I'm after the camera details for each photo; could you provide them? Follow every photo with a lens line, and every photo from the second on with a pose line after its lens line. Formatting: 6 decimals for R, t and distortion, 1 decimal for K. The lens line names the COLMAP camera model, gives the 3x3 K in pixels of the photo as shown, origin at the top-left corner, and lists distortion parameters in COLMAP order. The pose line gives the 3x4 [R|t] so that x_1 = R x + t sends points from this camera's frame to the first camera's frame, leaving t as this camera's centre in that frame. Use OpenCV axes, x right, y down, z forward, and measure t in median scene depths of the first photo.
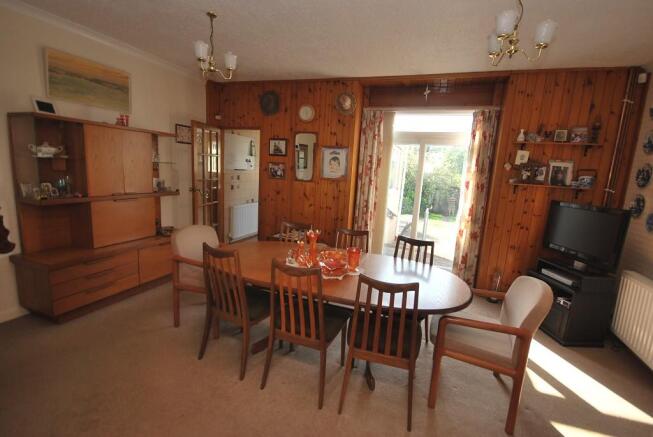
lens RADIAL K [[294.2, 0, 325.5], [0, 294.2, 218.3], [0, 0, 1]] dist [-0.014487, -0.000861]
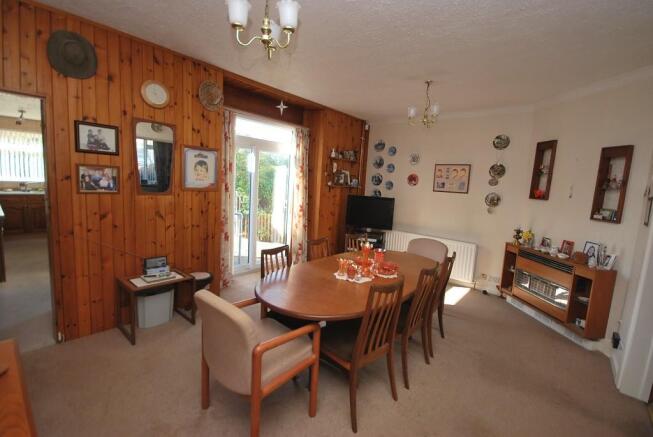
lens RADIAL K [[294.2, 0, 325.4], [0, 294.2, 221.5], [0, 0, 1]] dist [-0.014487, -0.000861]
pose [[0.337918, -0.163274, 0.926905, -0.607849], [0.122372, 0.984100, 0.128736, -0.108557], [-0.933186, 0.069925, 0.352526, 0.420831]]
